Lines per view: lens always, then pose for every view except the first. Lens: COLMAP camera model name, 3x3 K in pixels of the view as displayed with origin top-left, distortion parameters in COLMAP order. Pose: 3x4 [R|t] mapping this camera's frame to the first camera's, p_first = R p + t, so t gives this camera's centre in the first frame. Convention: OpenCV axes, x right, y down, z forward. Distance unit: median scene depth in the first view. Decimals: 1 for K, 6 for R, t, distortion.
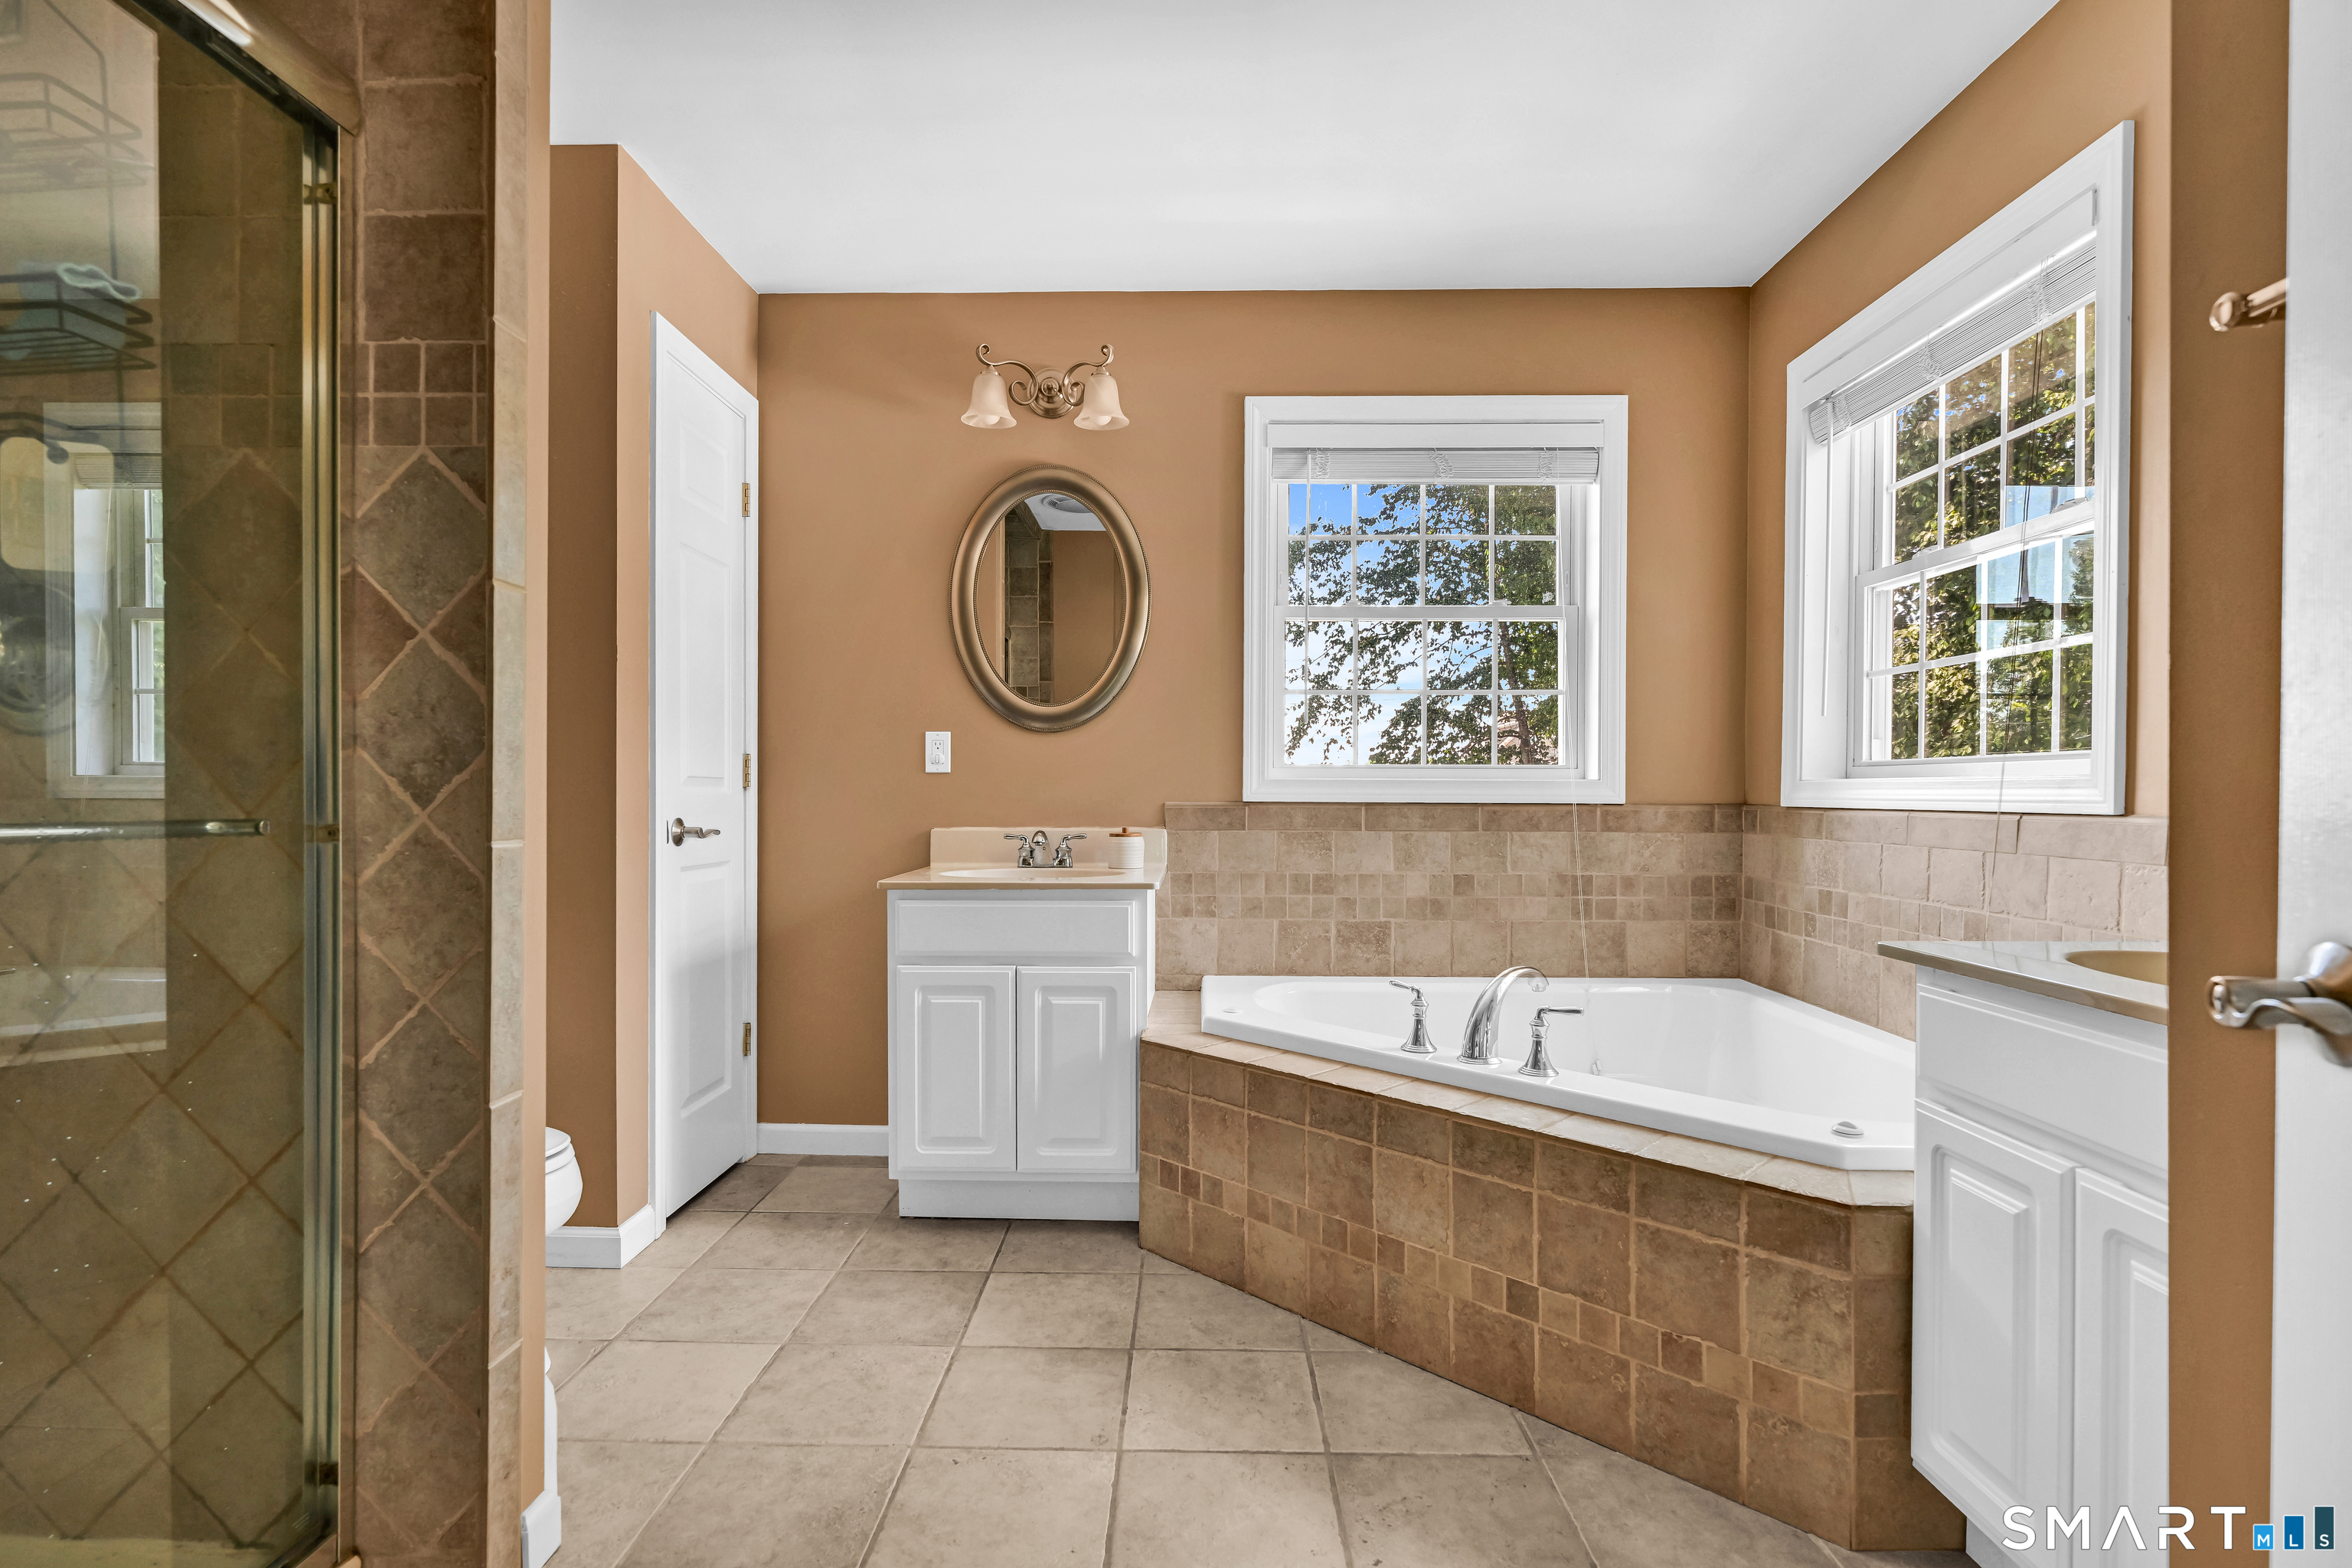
lens RADIAL K [[1147.2, 0, 1171.0], [0, 1147.2, 793.4], [0, 0, 1]] dist [0.002349, 0.000191]
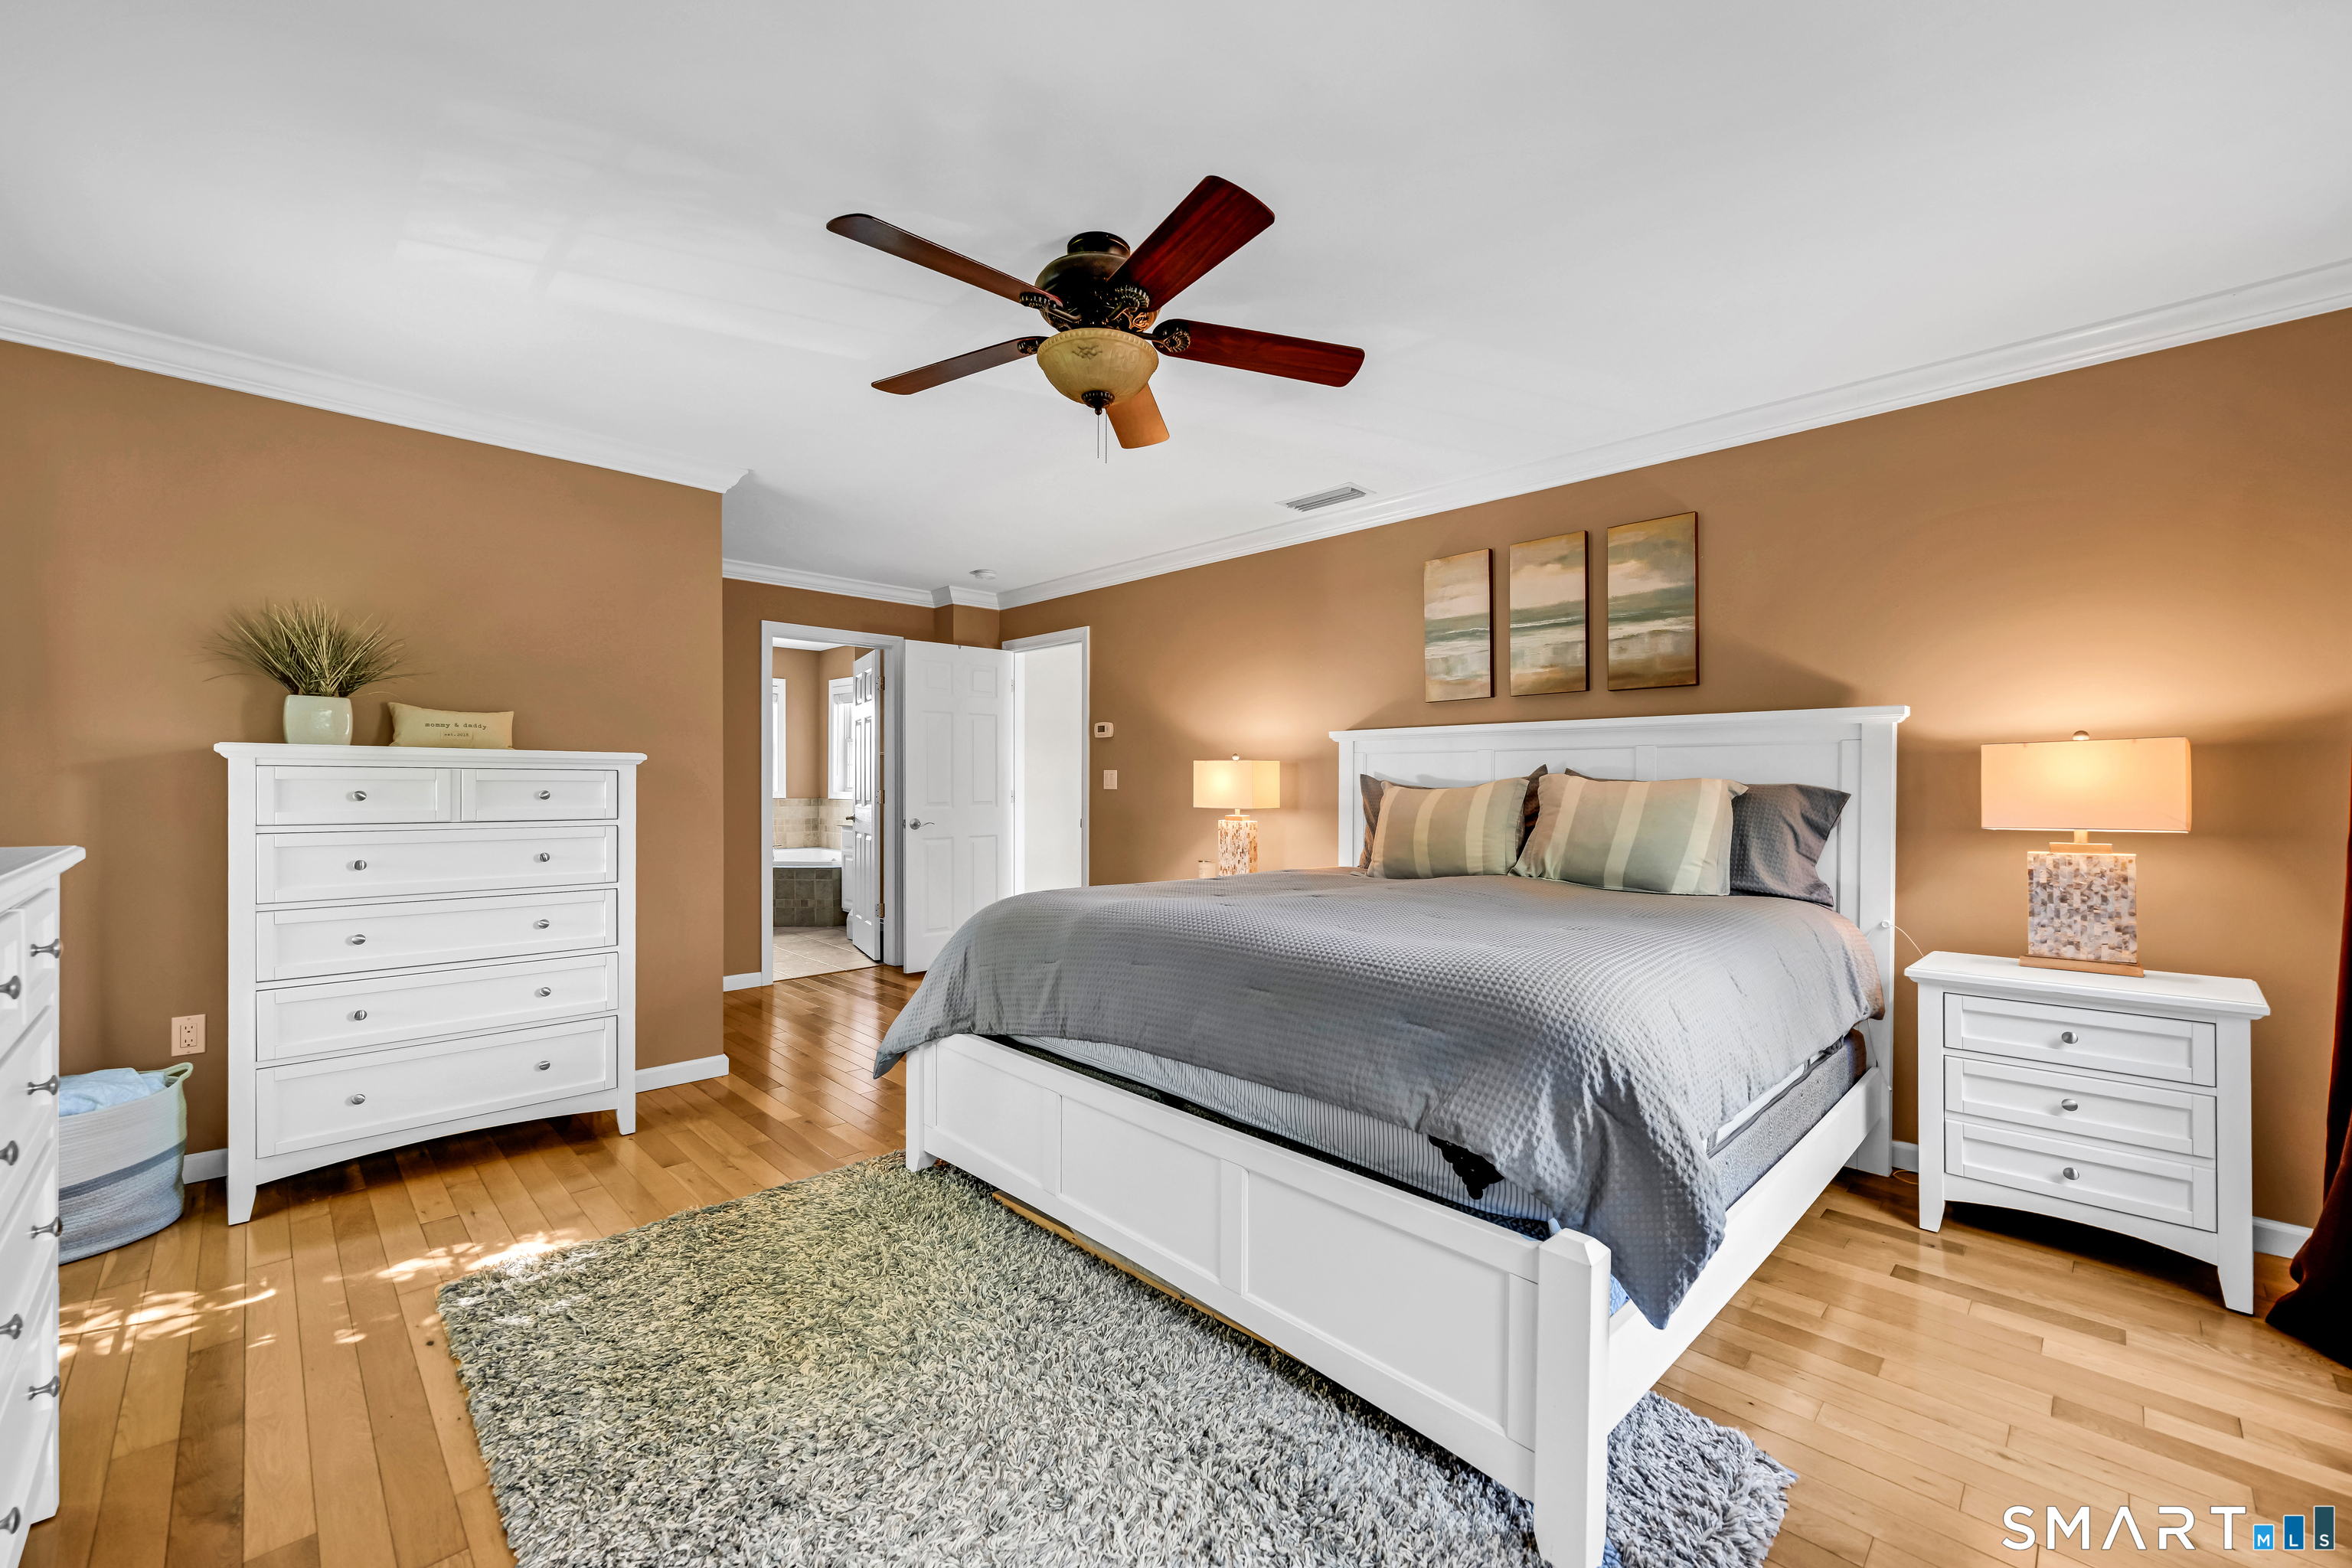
lens RADIAL K [[935.0, 0, 1169.7], [0, 935.0, 783.5], [0, 0, 1]] dist [-0.002511, 0.000271]
pose [[0.696901, -0.003826, 0.717157, -1.471055], [0.004402, 0.999990, 0.001058, -0.059717], [-0.717154, 0.002420, 0.696911, -3.218475]]
